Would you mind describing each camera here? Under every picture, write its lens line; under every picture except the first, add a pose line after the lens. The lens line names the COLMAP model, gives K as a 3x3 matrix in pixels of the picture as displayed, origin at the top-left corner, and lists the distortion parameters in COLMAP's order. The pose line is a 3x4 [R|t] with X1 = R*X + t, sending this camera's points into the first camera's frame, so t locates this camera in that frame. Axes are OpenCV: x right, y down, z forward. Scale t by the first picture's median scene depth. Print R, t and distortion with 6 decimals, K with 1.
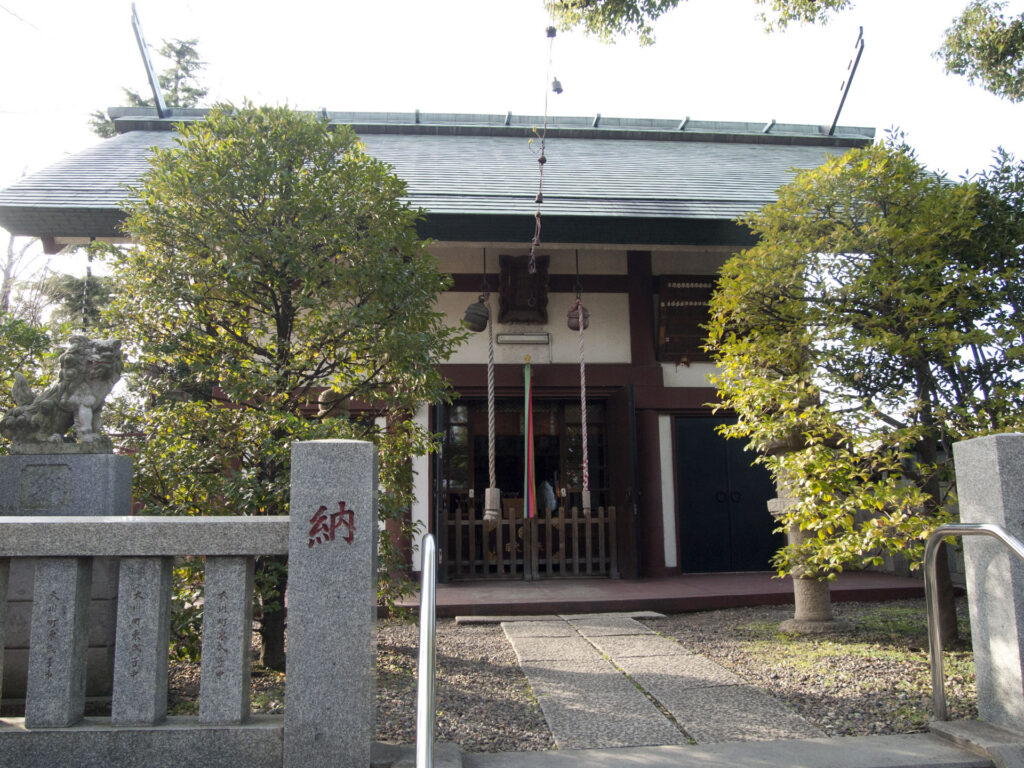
lens RADIAL K [[825.6, 0, 502.6], [0, 825.6, 385.4], [0, 0, 1]] dist [-0.069673, 0.030204]
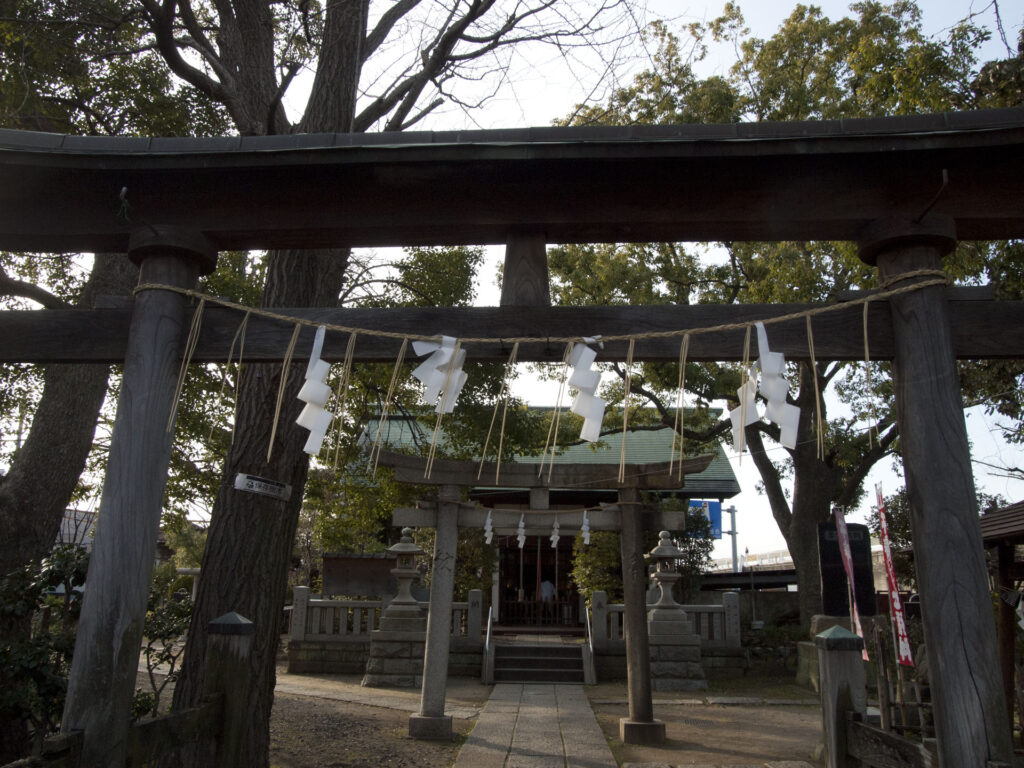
lens RADIAL K [[846.0, 0, 513.1], [0, 846.0, 388.8], [0, 0, 1]] dist [-0.042363, 0.008425]
pose [[0.995453, 0.002061, -0.095233, 0.257386], [-0.009189, 0.997181, -0.074473, -0.372138], [0.094811, 0.075009, 0.992665, -2.054796]]
